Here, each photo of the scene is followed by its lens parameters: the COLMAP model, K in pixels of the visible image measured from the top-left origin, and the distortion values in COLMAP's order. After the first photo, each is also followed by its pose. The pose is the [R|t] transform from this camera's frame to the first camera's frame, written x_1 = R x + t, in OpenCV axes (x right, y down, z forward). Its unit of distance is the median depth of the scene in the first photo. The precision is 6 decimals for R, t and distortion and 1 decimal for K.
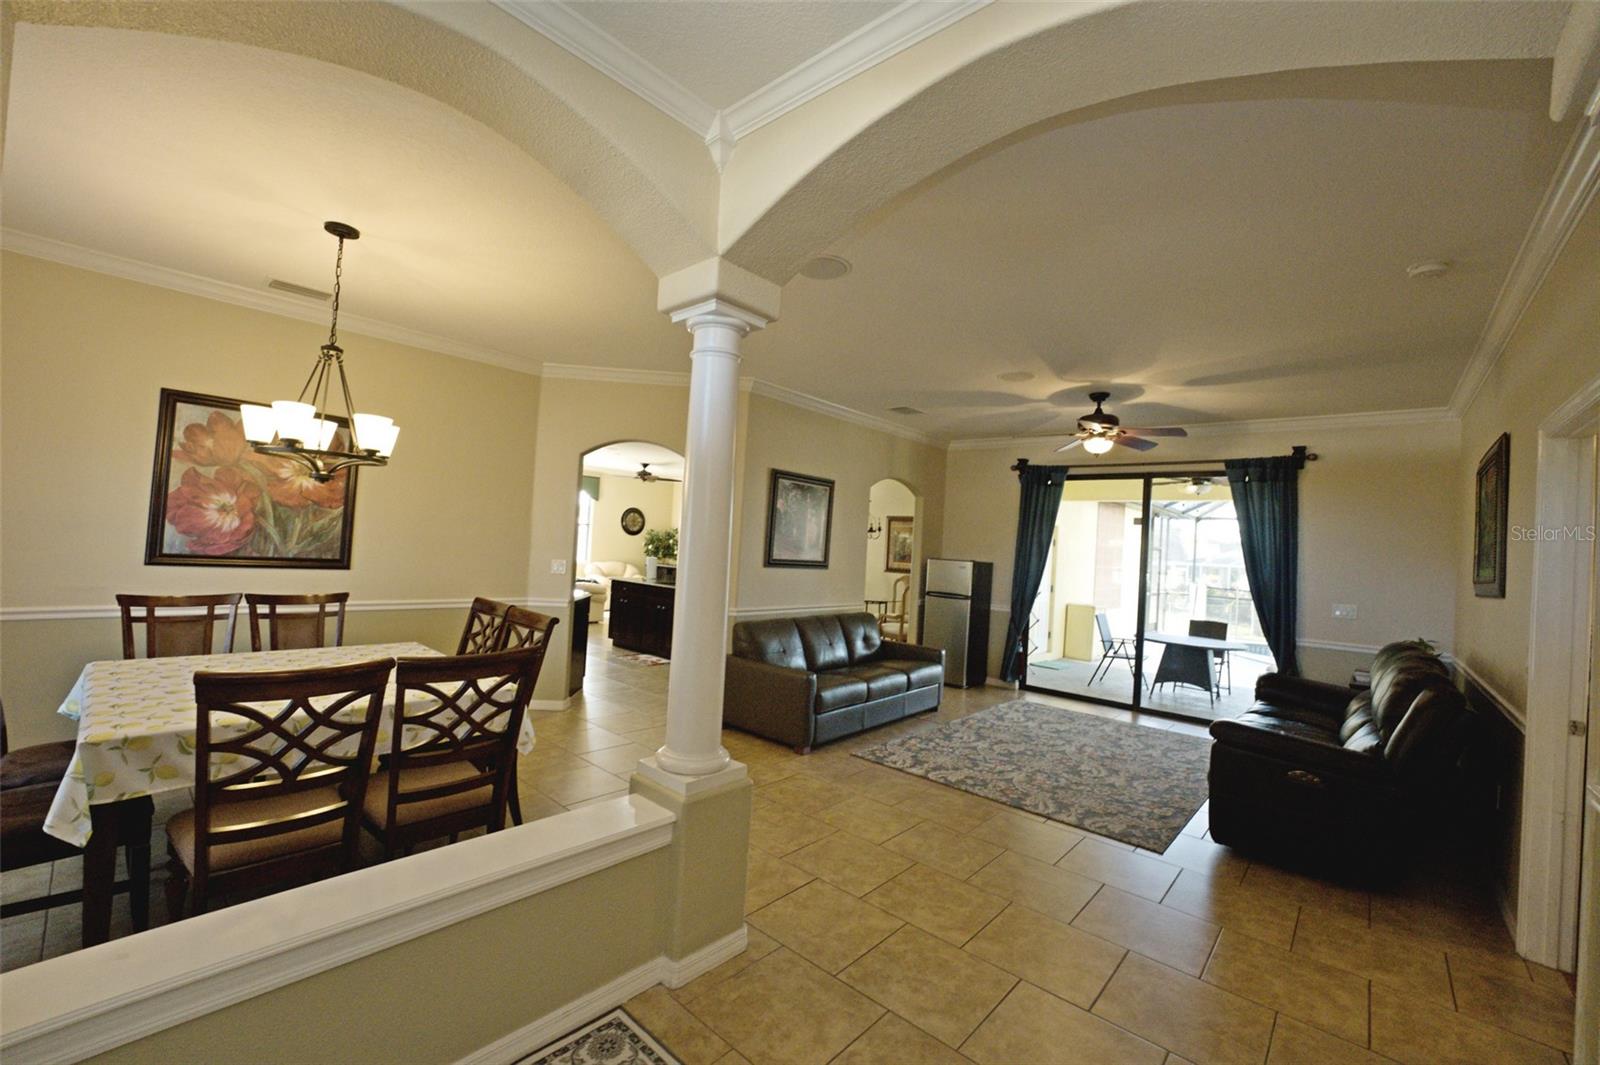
lens RADIAL K [[648.8, 0, 800.0], [0, 648.8, 532.5], [0, 0, 1]] dist [-0.019415, 0.000162]
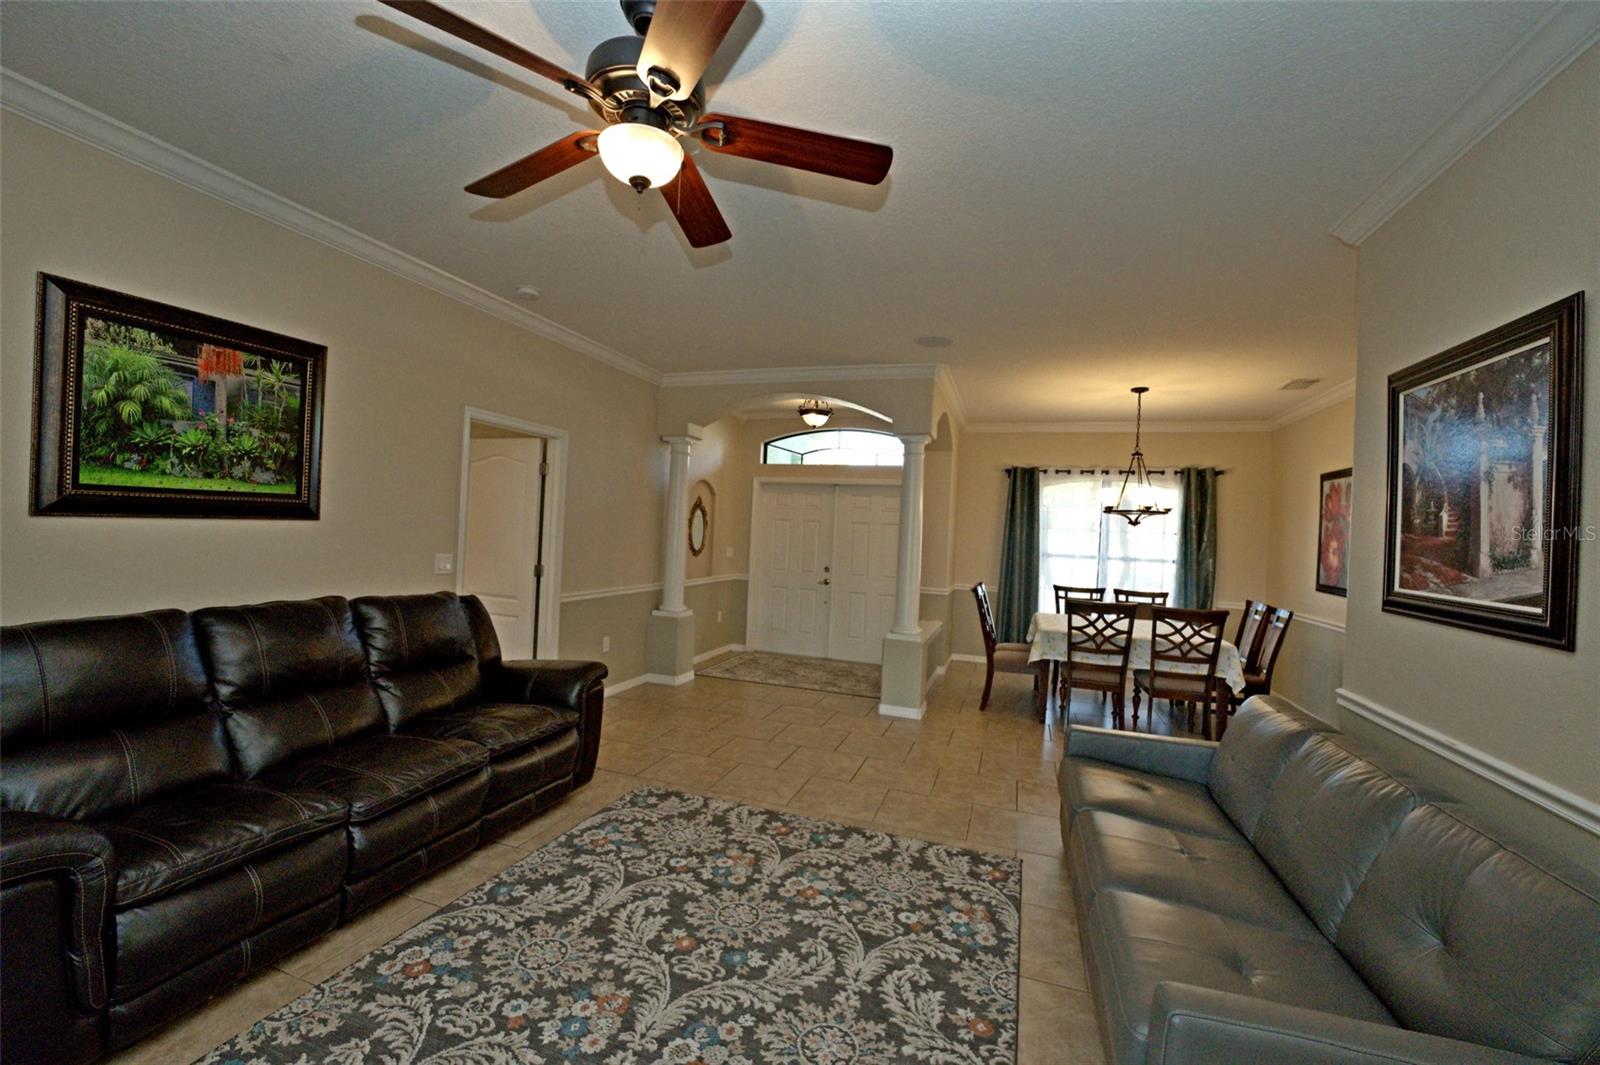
lens RADIAL K [[645.2, 0, 800.0], [0, 645.2, 532.5], [0, 0, 1]] dist [-0.020717, 0.000138]
pose [[-0.917151, -0.097765, -0.386361, 0.474491], [-0.089440, 0.995208, -0.039514, 0.054783], [0.388373, -0.001684, -0.921501, 1.278984]]
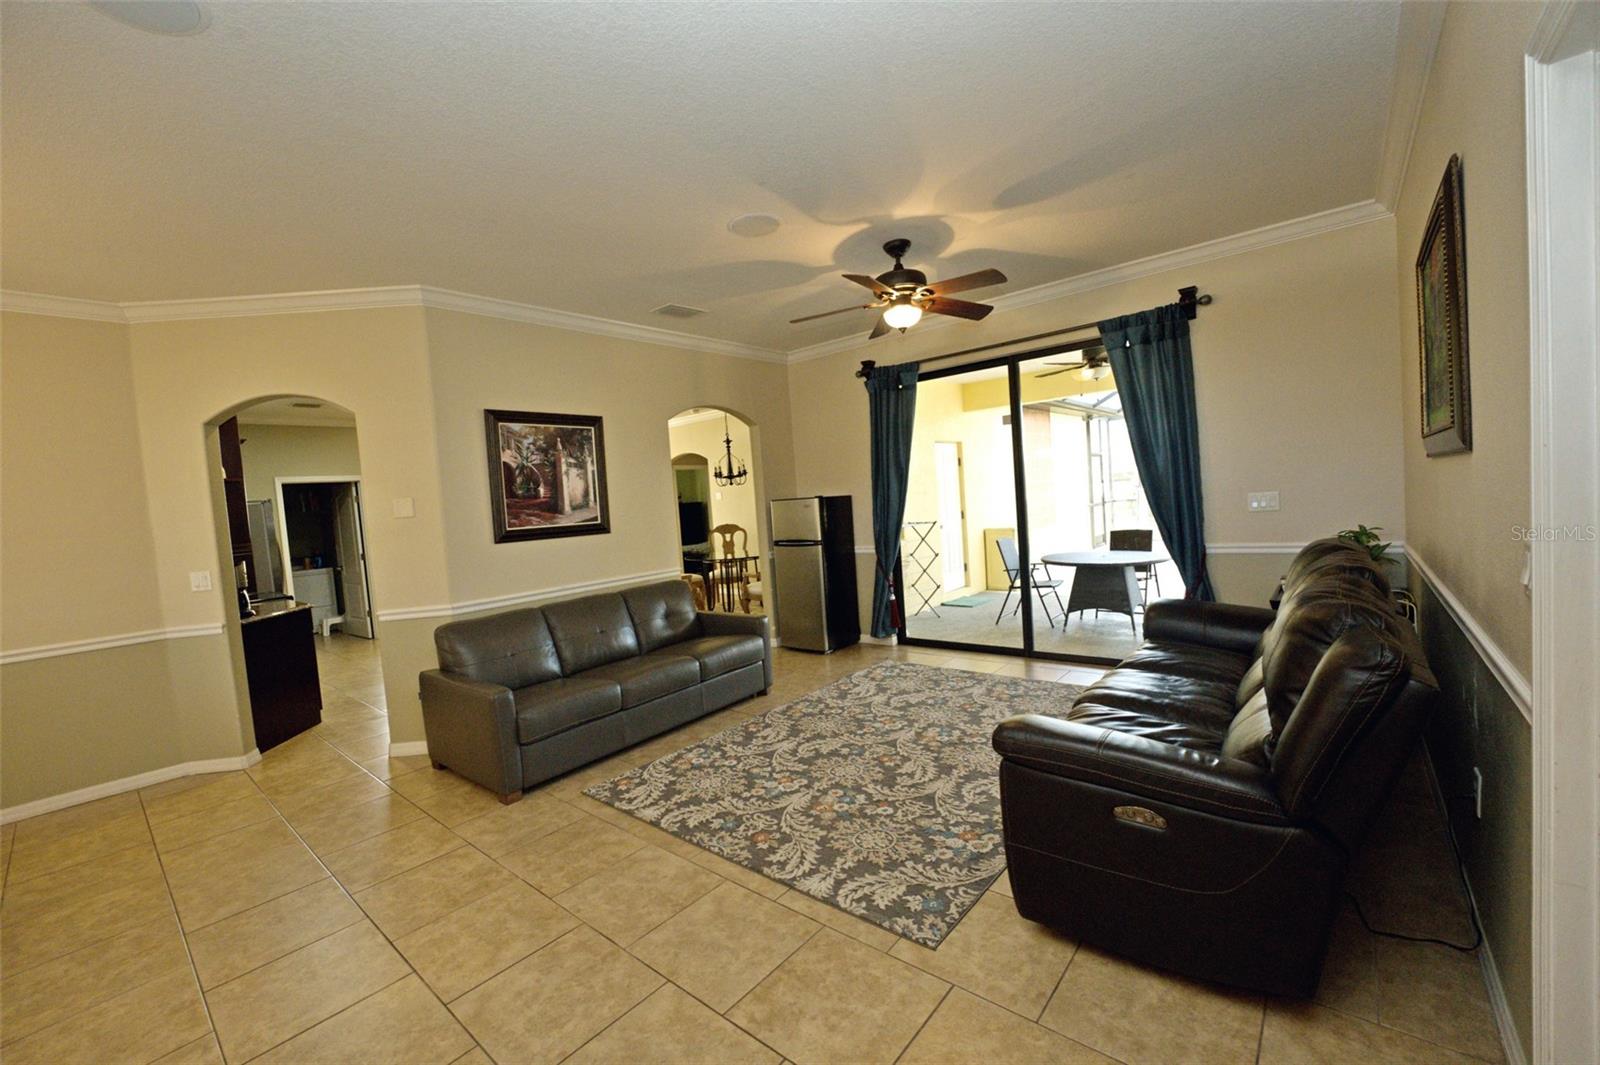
lens RADIAL K [[645.2, 0, 800.0], [0, 645.2, 532.5], [0, 0, 1]] dist [-0.020717, 0.000138]
pose [[0.991135, -0.131246, 0.020644, 0.290270], [0.129353, 0.988719, 0.075520, 0.031978], [-0.030323, -0.072180, 0.996931, 0.264290]]
